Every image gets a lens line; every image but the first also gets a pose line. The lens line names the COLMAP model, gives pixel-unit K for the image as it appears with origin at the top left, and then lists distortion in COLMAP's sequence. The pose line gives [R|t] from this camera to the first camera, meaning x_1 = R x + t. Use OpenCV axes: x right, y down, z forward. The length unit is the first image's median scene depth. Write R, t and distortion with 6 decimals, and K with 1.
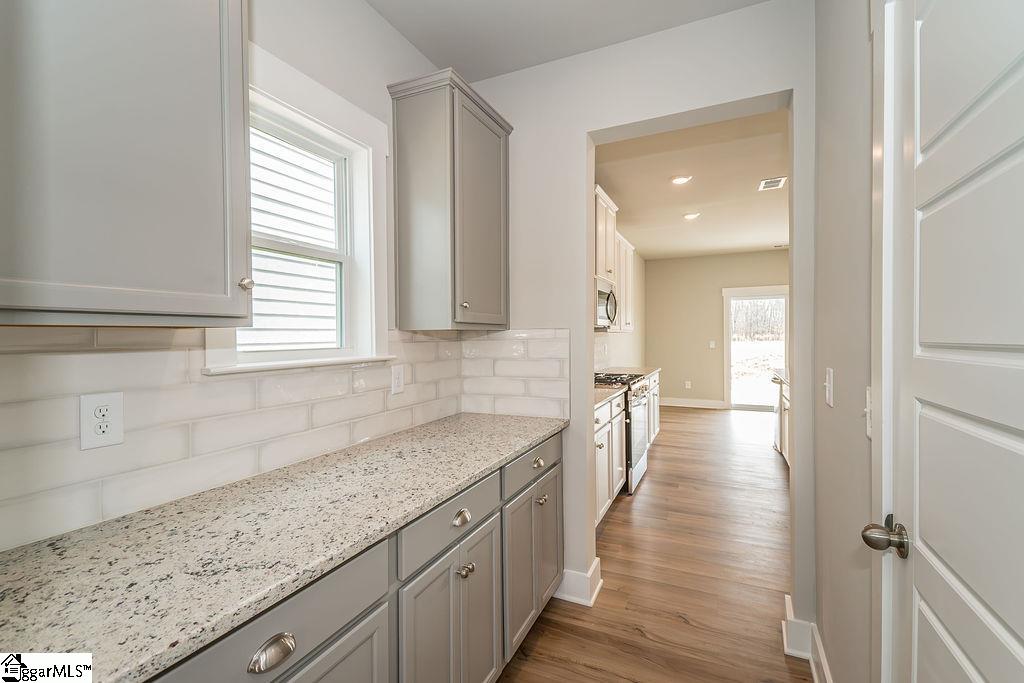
lens RADIAL K [[450.5, 0, 514.8], [0, 450.5, 346.7], [0, 0, 1]] dist [0.024423, -0.010699]
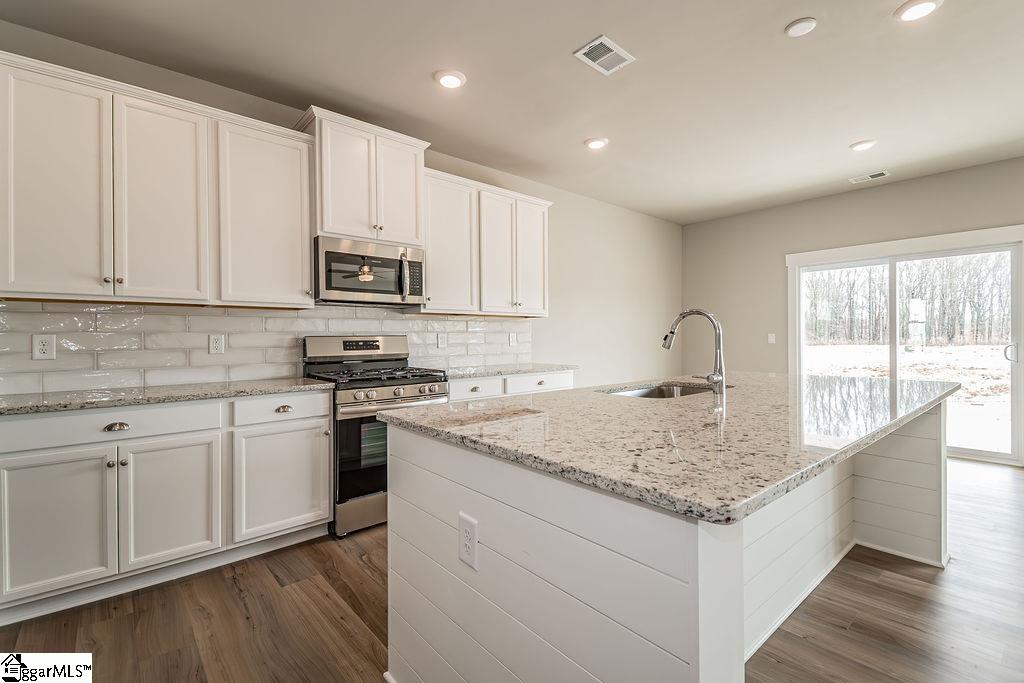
lens RADIAL K [[450.5, 0, 511.3], [0, 450.5, 340.7], [0, 0, 1]] dist [0.024423, -0.010699]
pose [[0.908399, 0.015171, -0.417829, 0.816722], [-0.017901, 0.999836, -0.002616, 0.018010], [0.417721, 0.009856, 0.908522, 0.467596]]
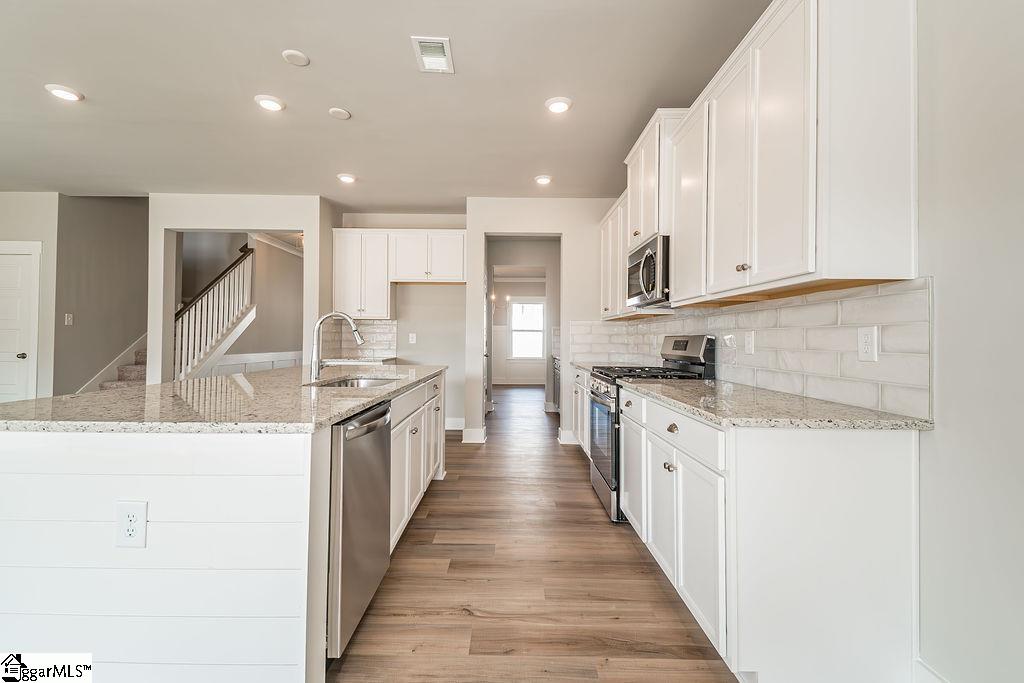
lens RADIAL K [[450.5, 0, 510.3], [0, 450.5, 334.3], [0, 0, 1]] dist [0.024423, -0.010699]
pose [[-0.906093, 0.006519, -0.423029, 0.859360], [0.000161, 0.999887, 0.015063, -0.005920], [0.423079, 0.013581, -0.905991, 1.843197]]
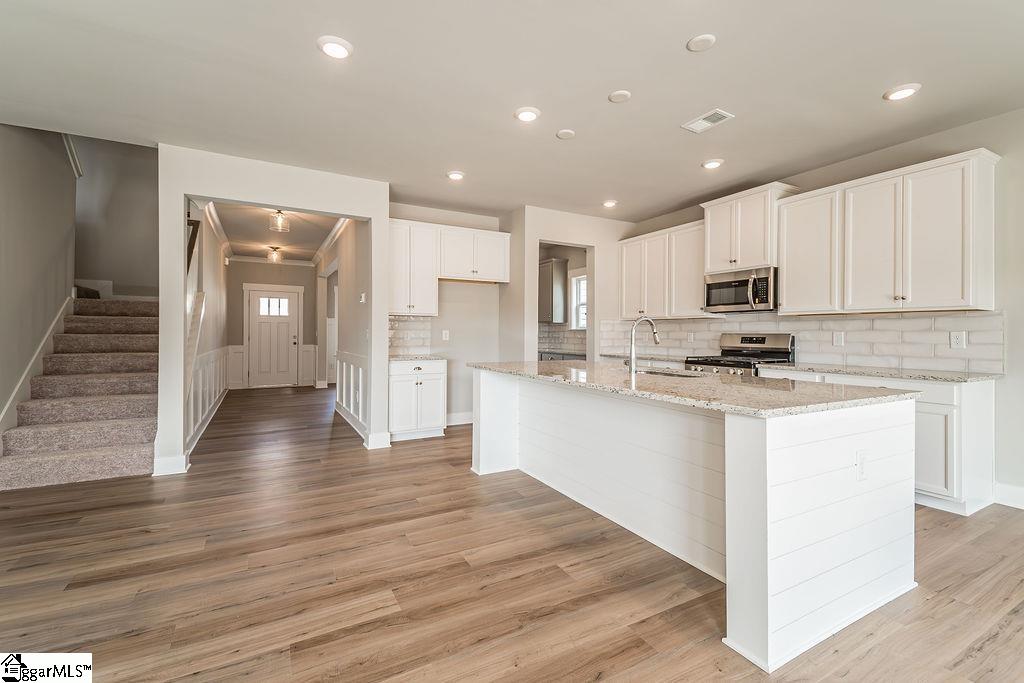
lens RADIAL K [[450.5, 0, 515.8], [0, 450.5, 332.2], [0, 0, 1]] dist [0.024423, -0.010699]
pose [[-0.586438, 0.013469, -0.809882, 1.630324], [-0.010133, 0.999662, 0.023962, -0.018262], [0.809931, 0.022258, -0.586103, 1.395747]]
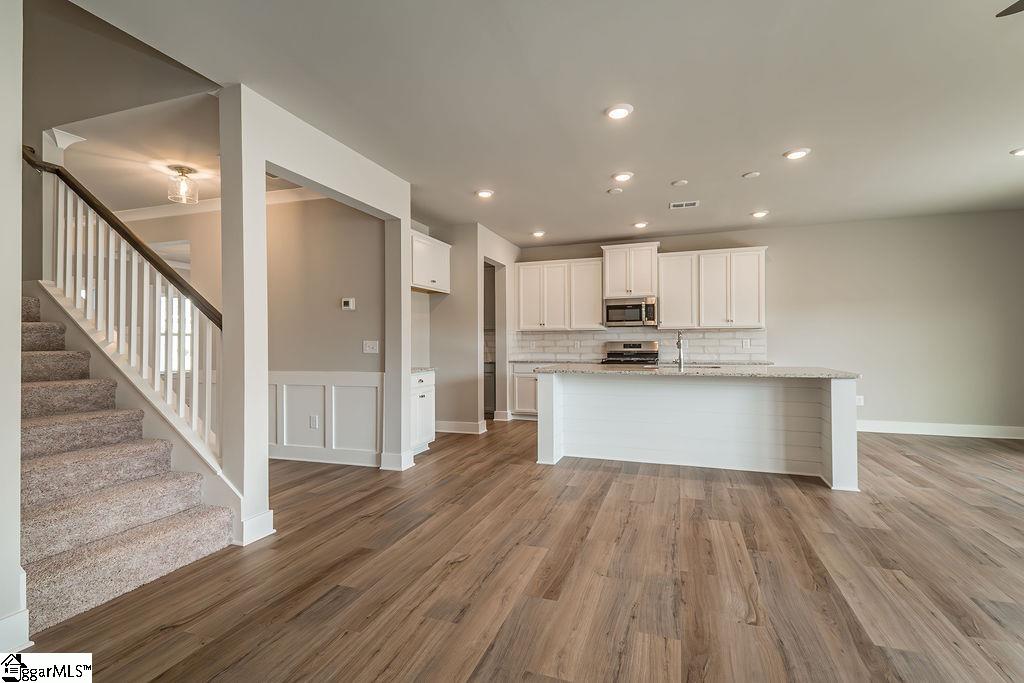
lens RADIAL K [[473.5, 0, 517.1], [0, 473.5, 339.1], [0, 0, 1]] dist [0.026303, -0.007264]
pose [[0.096394, 0.013323, -0.995254, 2.097329], [-0.016200, 0.999799, 0.011815, -0.014859], [0.995211, 0.014985, 0.096591, 0.501666]]
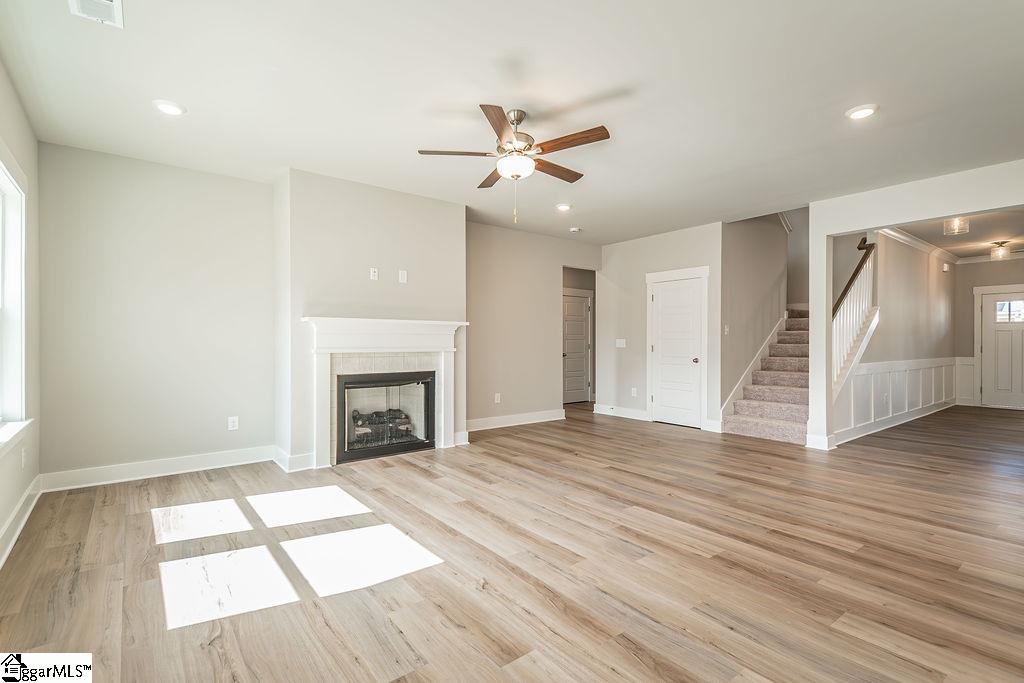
lens RADIAL K [[473.5, 0, 511.0], [0, 473.5, 344.3], [0, 0, 1]] dist [0.026303, -0.007264]
pose [[-0.888472, 0.015676, 0.458663, 1.406883], [0.025231, 0.999573, 0.014712, -0.023945], [-0.458237, 0.024644, -0.888488, 1.870948]]
